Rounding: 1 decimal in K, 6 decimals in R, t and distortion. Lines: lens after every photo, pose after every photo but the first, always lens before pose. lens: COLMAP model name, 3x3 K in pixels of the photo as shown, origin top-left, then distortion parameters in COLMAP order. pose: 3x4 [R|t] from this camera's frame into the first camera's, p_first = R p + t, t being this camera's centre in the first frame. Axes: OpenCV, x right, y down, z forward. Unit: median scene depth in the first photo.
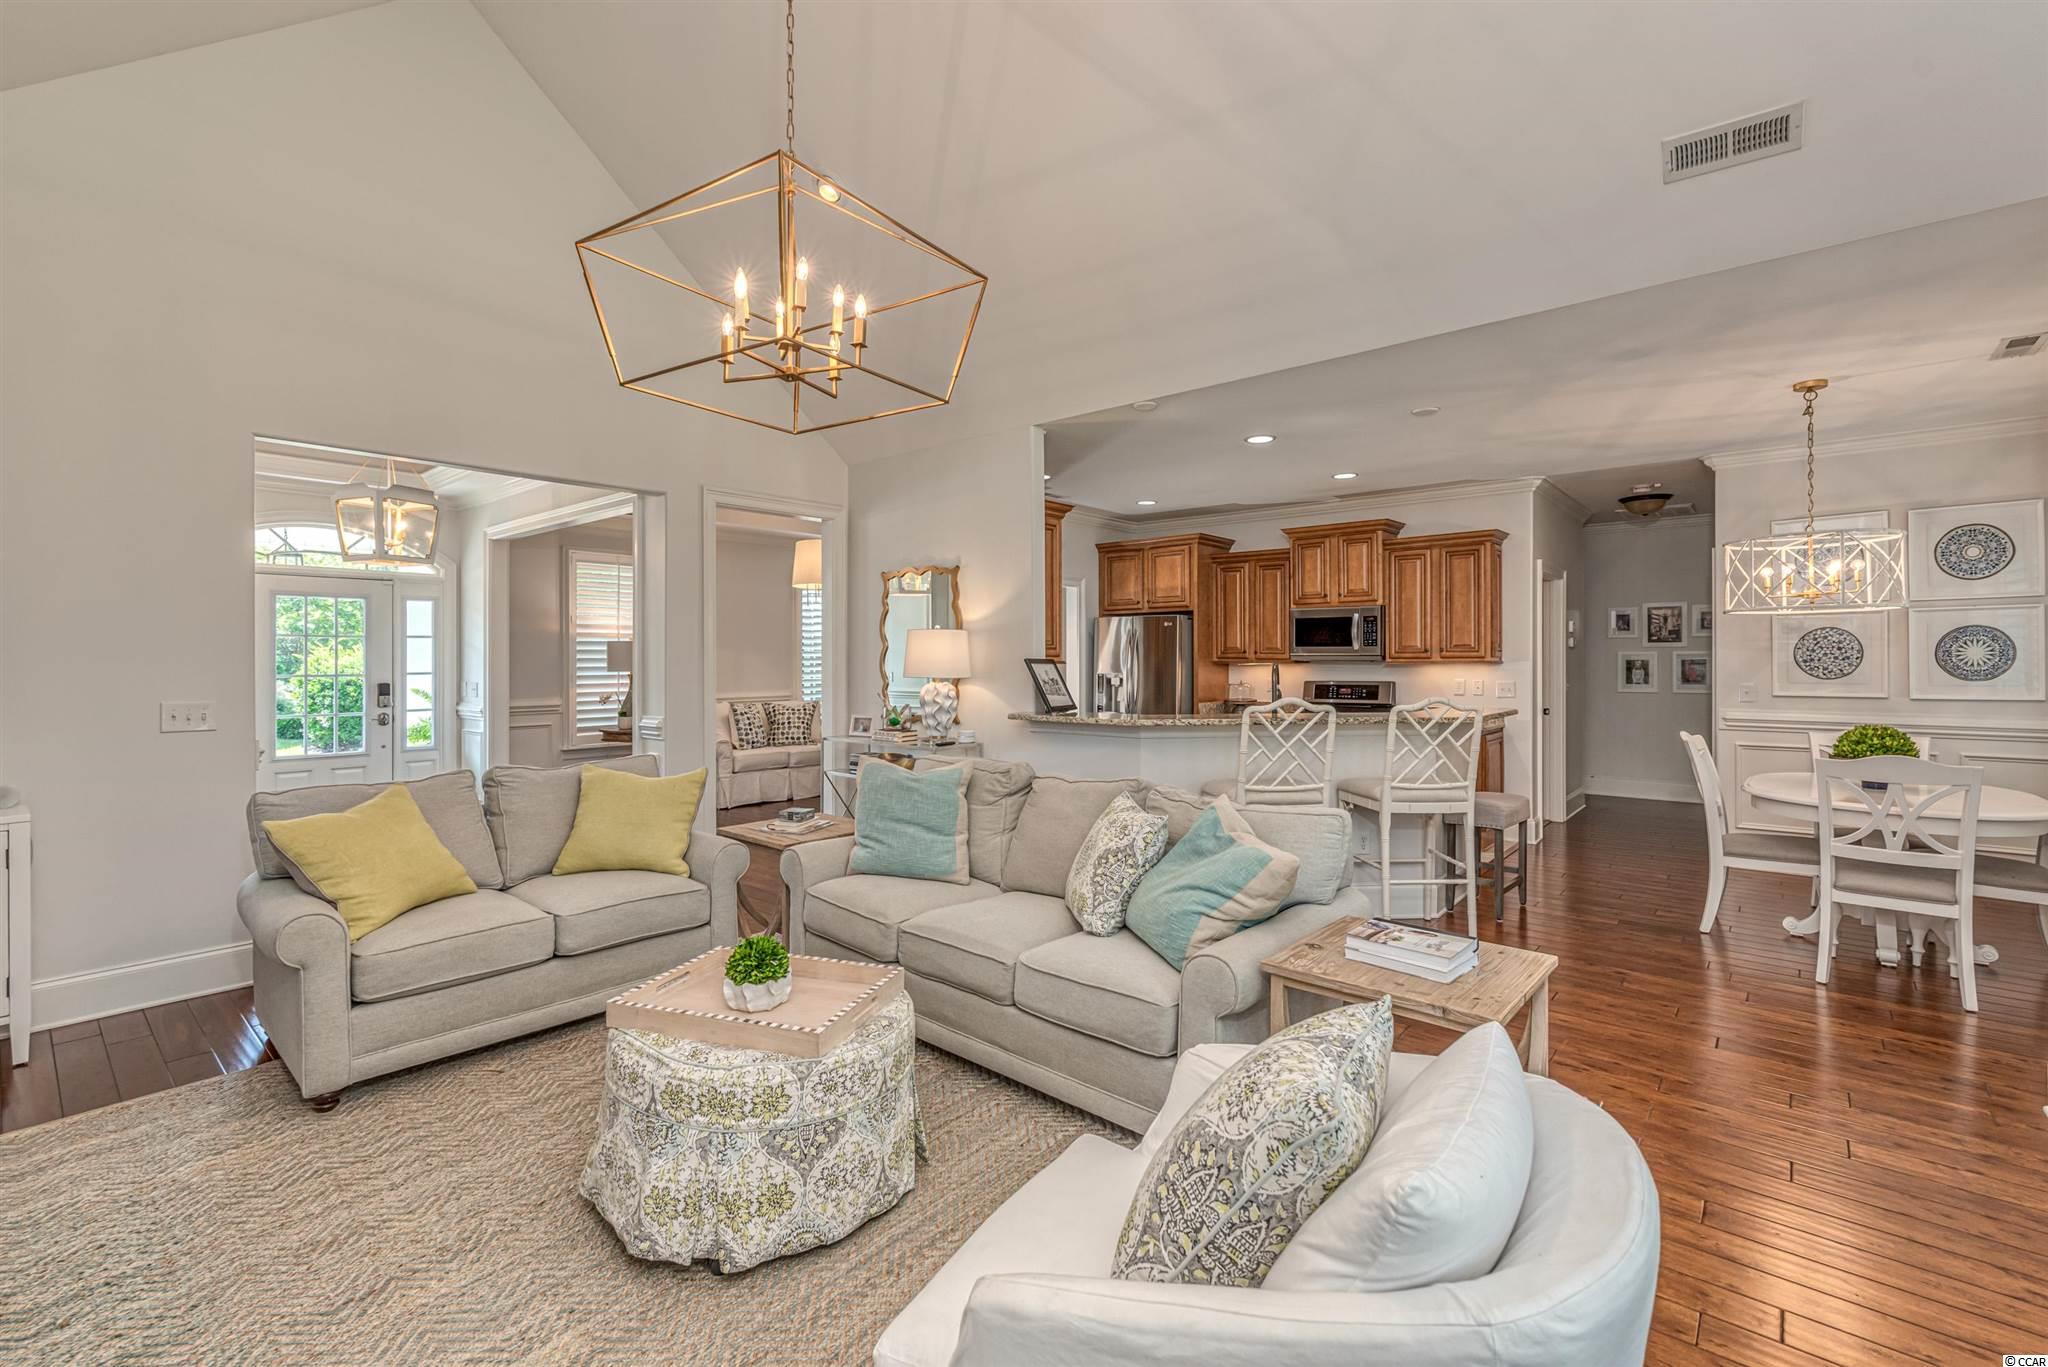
lens RADIAL K [[889.4, 0, 1026.5], [0, 889.4, 660.2], [0, 0, 1]] dist [0.001962, -0.000464]
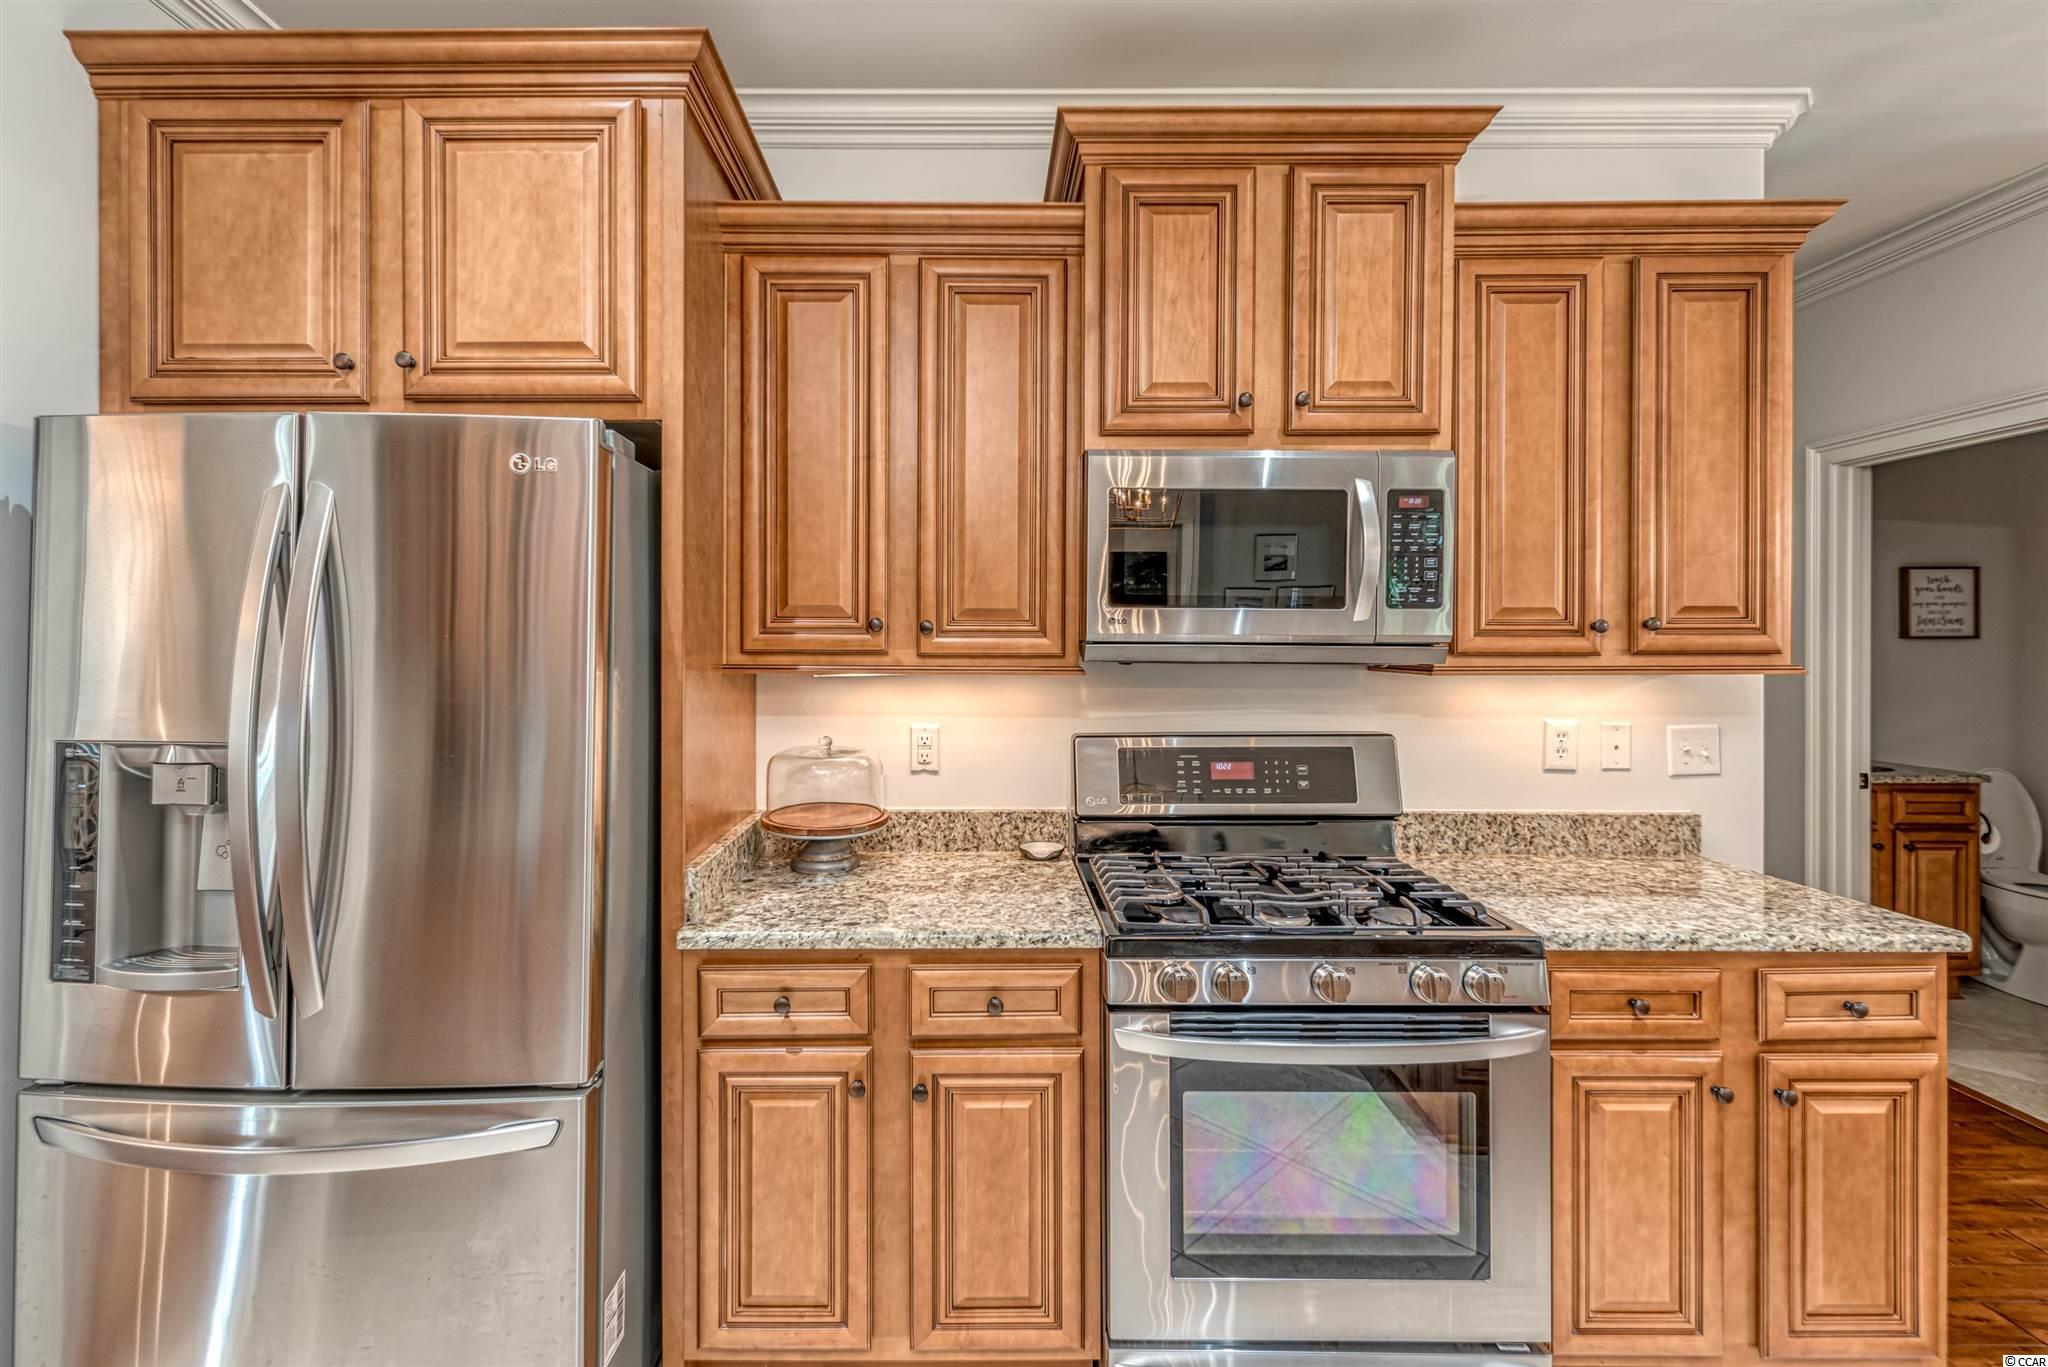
lens RADIAL K [[902.7, 0, 973.4], [0, 902.7, 637.0], [0, 0, 1]] dist [-0.001570, -0.000213]
pose [[0.762919, 0.004234, 0.646480, 0.124493], [-0.002972, 0.999991, -0.003042, -0.006693], [-0.646487, 0.000399, 0.762925, 0.914640]]
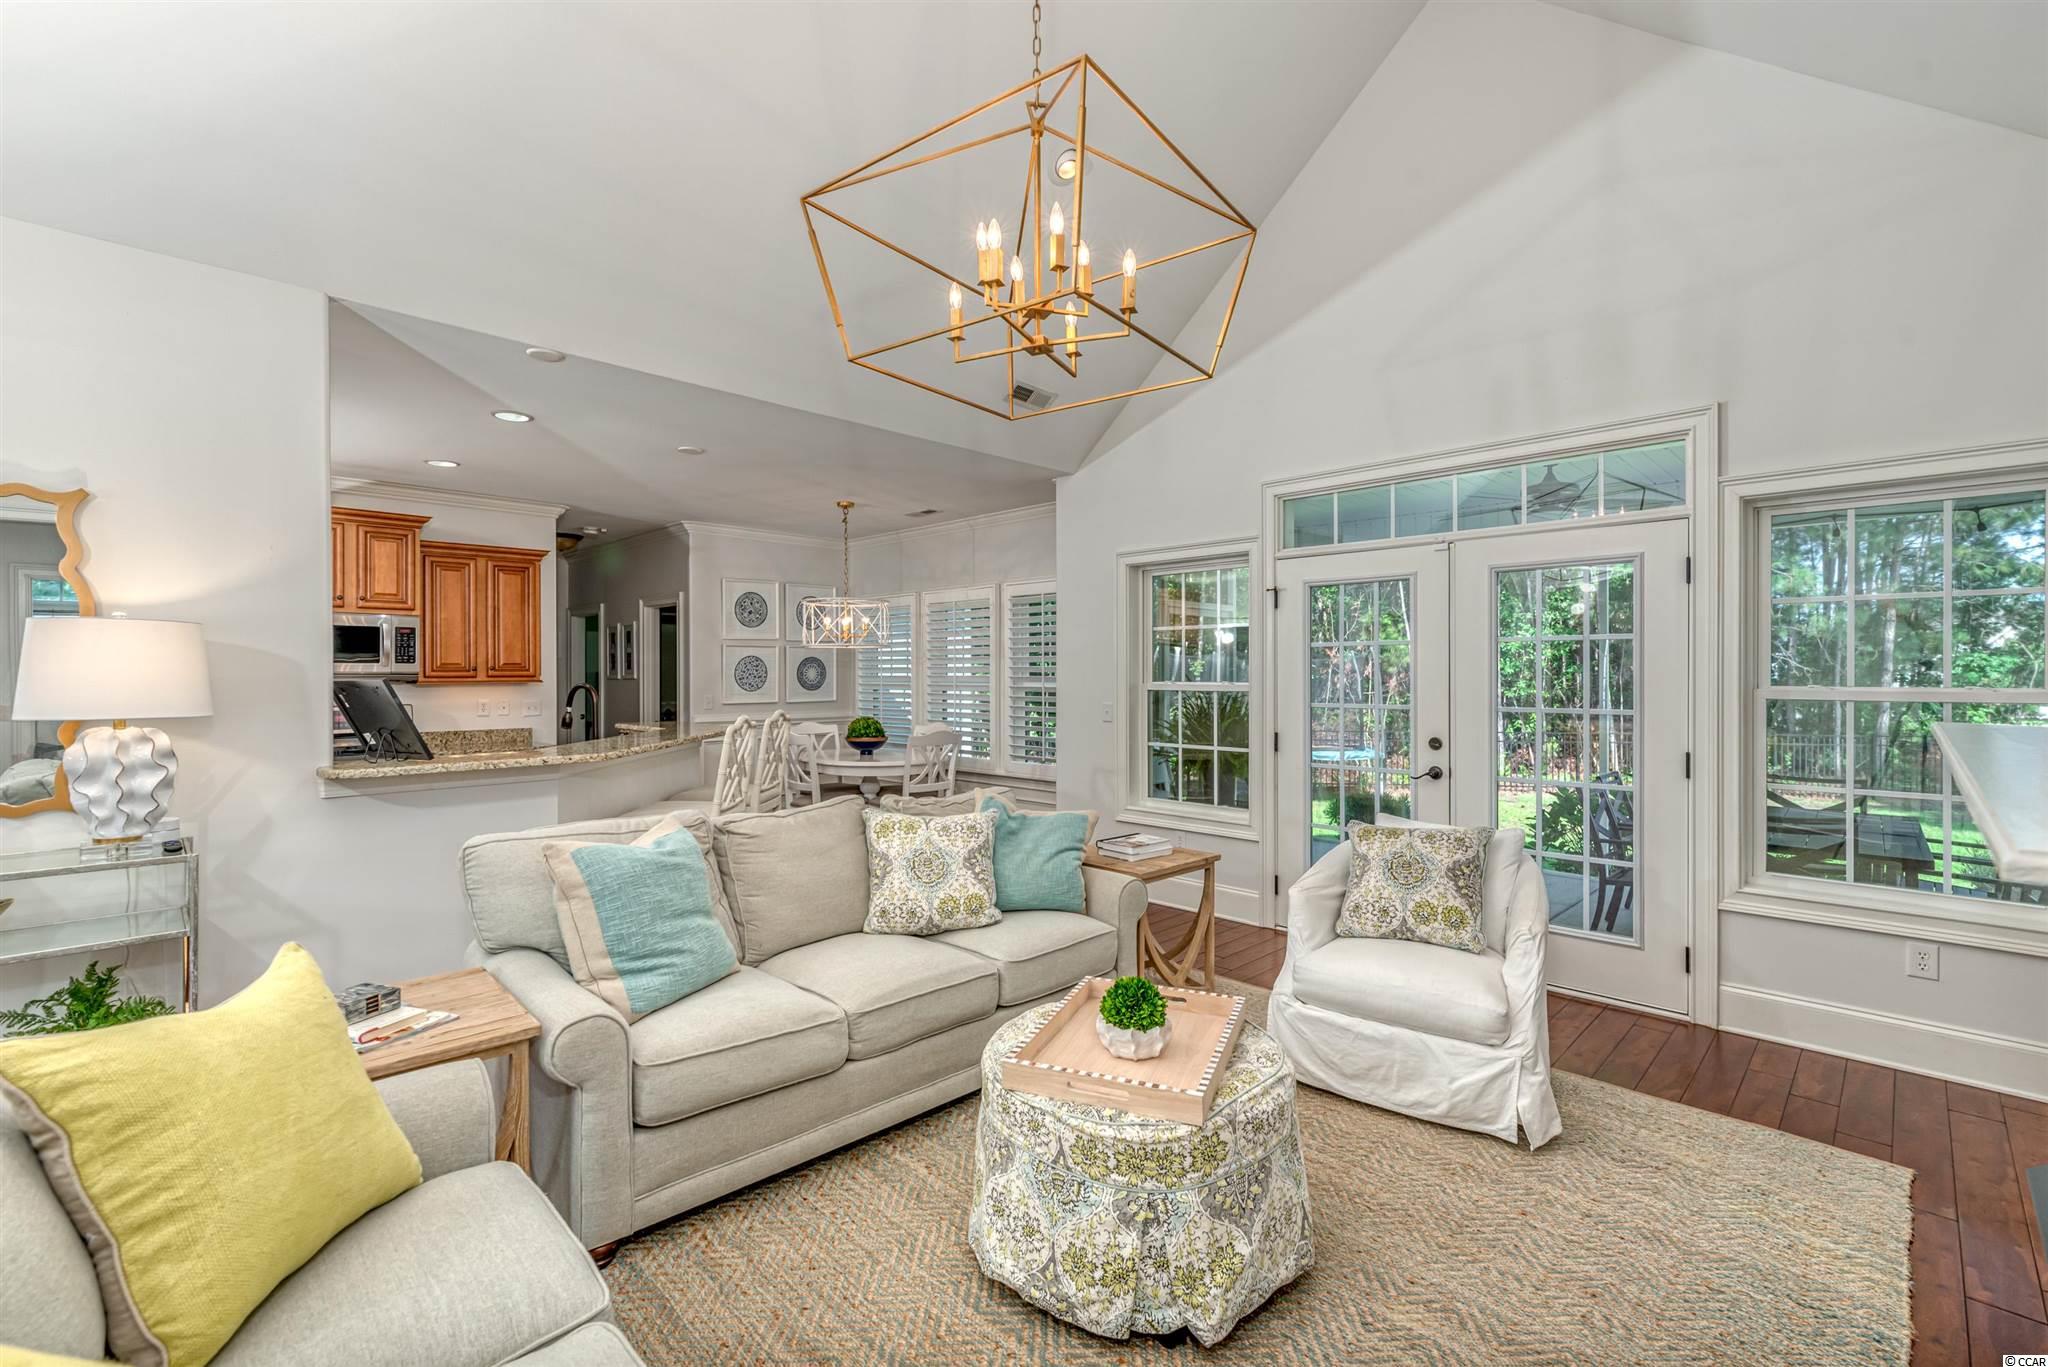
lens RADIAL K [[881.3, 0, 1024.0], [0, 881.3, 683.5], [0, 0, 1]] dist [0.000303, 0.000002]
pose [[0.078103, -0.008897, 0.996906, -0.420385], [0.004031, 0.999955, 0.008608, -0.001711], [-0.996937, 0.003346, 0.078135, 0.357865]]
